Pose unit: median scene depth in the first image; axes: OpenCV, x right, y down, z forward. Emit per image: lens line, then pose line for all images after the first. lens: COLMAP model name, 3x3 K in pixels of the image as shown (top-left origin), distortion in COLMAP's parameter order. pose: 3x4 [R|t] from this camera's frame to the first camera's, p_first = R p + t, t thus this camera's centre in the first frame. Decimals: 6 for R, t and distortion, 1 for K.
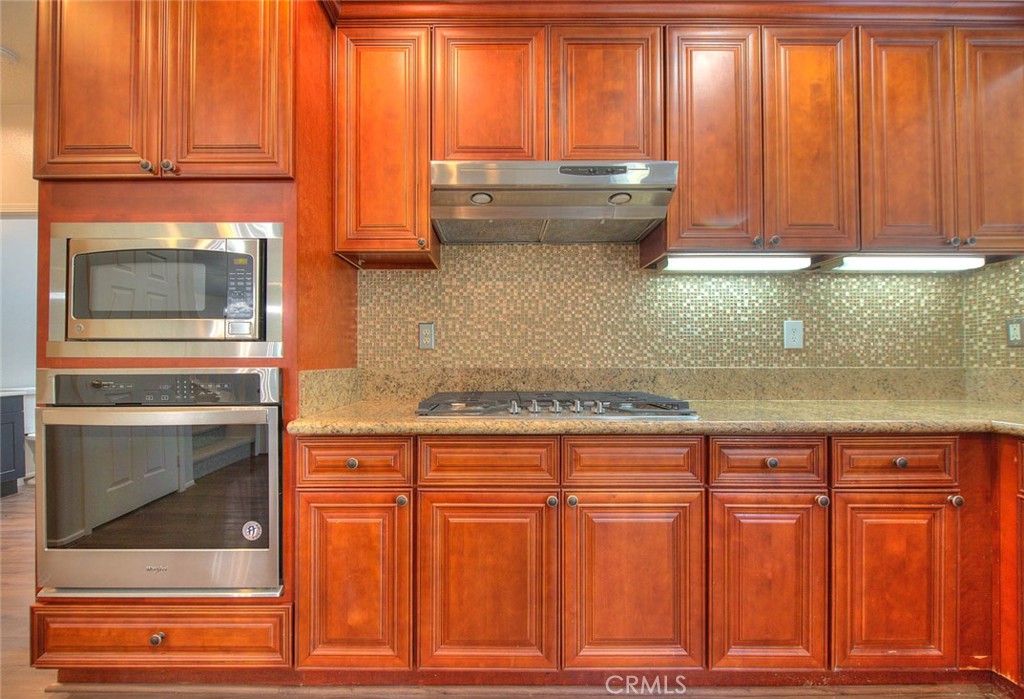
lens RADIAL K [[420.6, 0, 504.6], [0, 420.6, 358.0], [0, 0, 1]] dist [-0.002117, -0.000240]
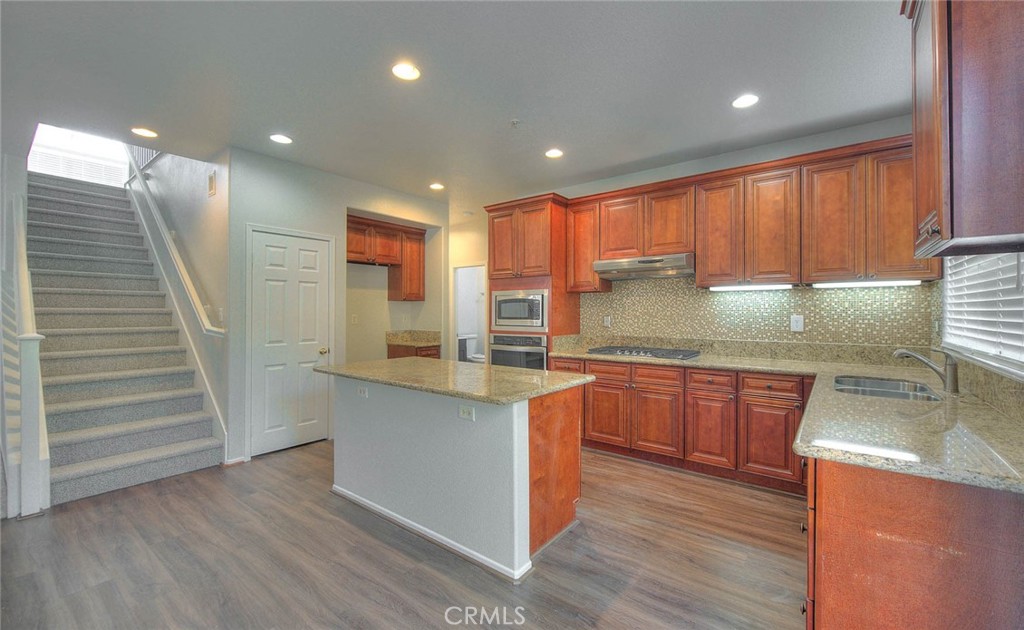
lens RADIAL K [[421.3, 0, 518.8], [0, 421.3, 310.5], [0, 0, 1]] dist [-0.001113, -0.000110]
pose [[0.789387, -0.001383, -0.613895, 0.850791], [0.001768, 0.999998, 0.000020, -0.112185], [0.613894, -0.001101, 0.789388, -1.116279]]
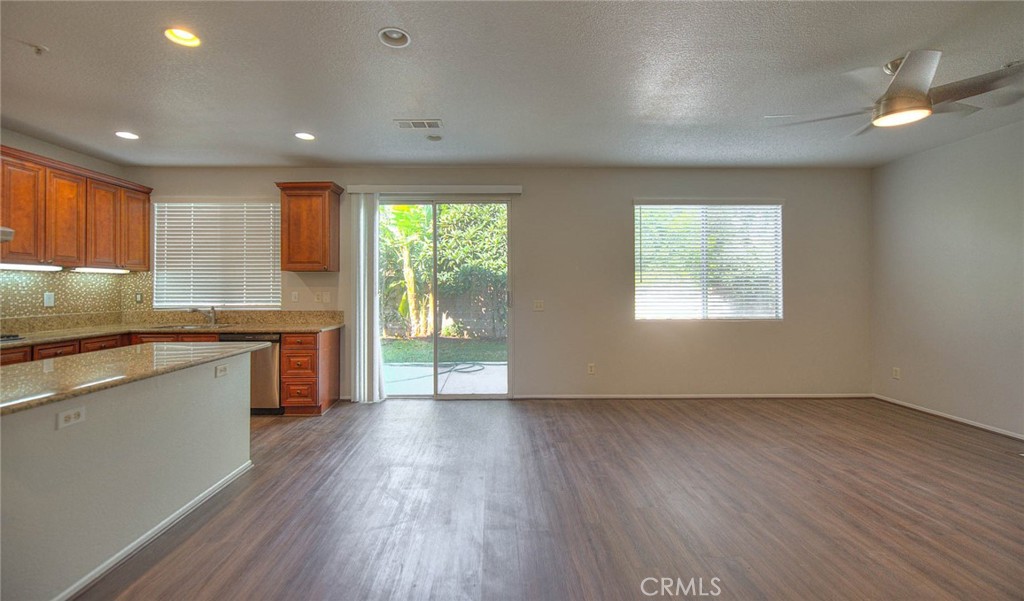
lens RADIAL K [[417.6, 0, 490.5], [0, 417.6, 282.2], [0, 0, 1]] dist [-0.002045, -0.000579]
pose [[0.006923, 0.015286, 0.999859, -1.373924], [-0.001300, 0.999882, -0.015277, -0.113753], [-0.999975, -0.001194, 0.006942, -1.214379]]
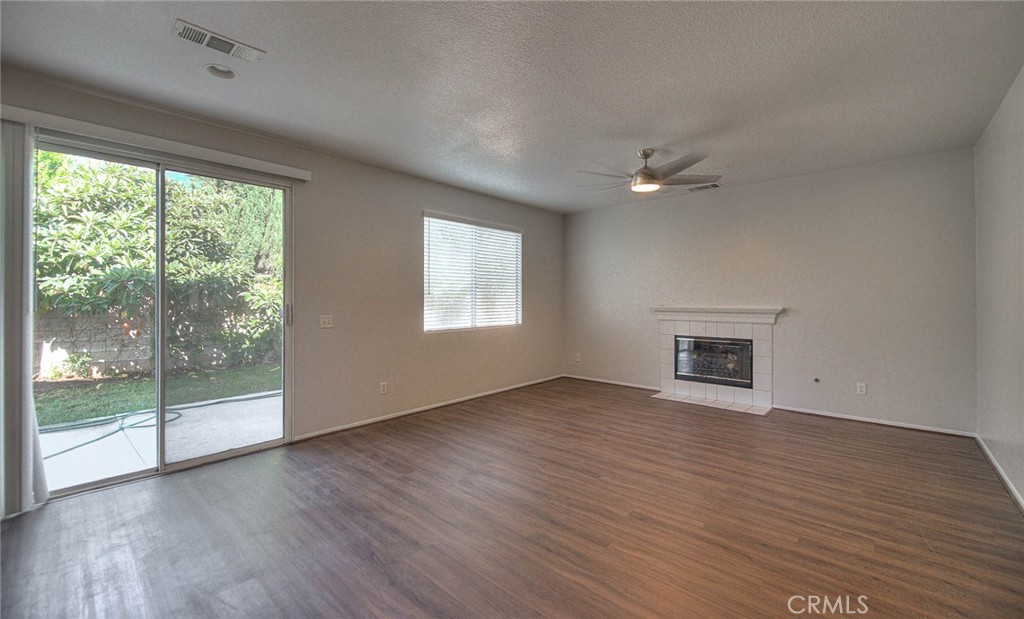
lens RADIAL K [[418.2, 0, 514.5], [0, 418.2, 297.2], [0, 0, 1]] dist [-0.000651, -0.000086]
pose [[-0.735853, 0.009219, 0.677078, -0.944771], [0.003318, 0.999944, -0.010008, -0.107901], [-0.677133, -0.005118, -0.735843, -0.579477]]
